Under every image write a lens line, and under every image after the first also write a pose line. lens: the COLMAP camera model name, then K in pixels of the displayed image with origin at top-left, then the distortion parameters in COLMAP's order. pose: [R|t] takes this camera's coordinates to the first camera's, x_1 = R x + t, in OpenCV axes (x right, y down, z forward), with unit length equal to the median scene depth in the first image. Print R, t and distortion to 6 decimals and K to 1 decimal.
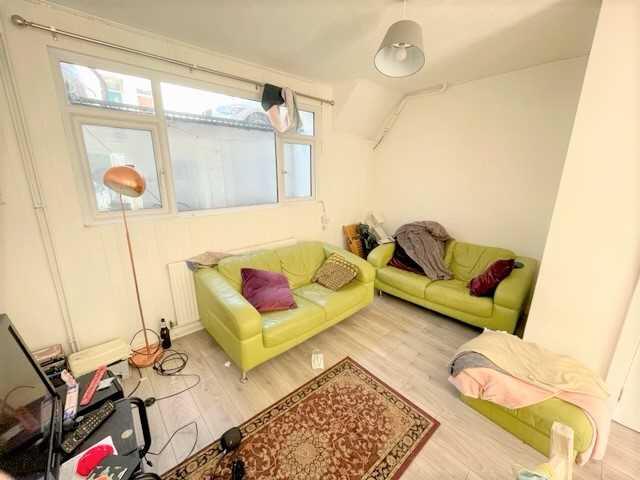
lens RADIAL K [[260.9, 0, 320.0], [0, 260.9, 240.0], [0, 0, 1]] dist [-0.000385, -0.000036]
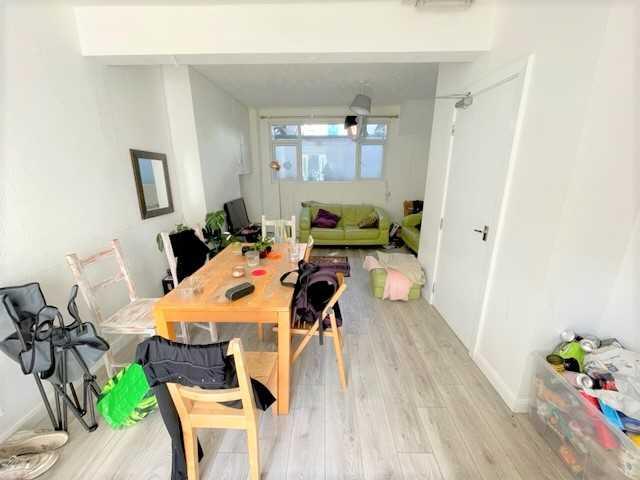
lens RADIAL K [[260.9, 0, 320.0], [0, 260.9, 240.0], [0, 0, 1]] dist [-0.000385, -0.000036]
pose [[0.736622, 0.173796, -0.653592, 1.150610], [-0.158657, 0.983855, 0.082803, 0.184101], [0.657431, 0.042703, 0.752304, -0.576630]]
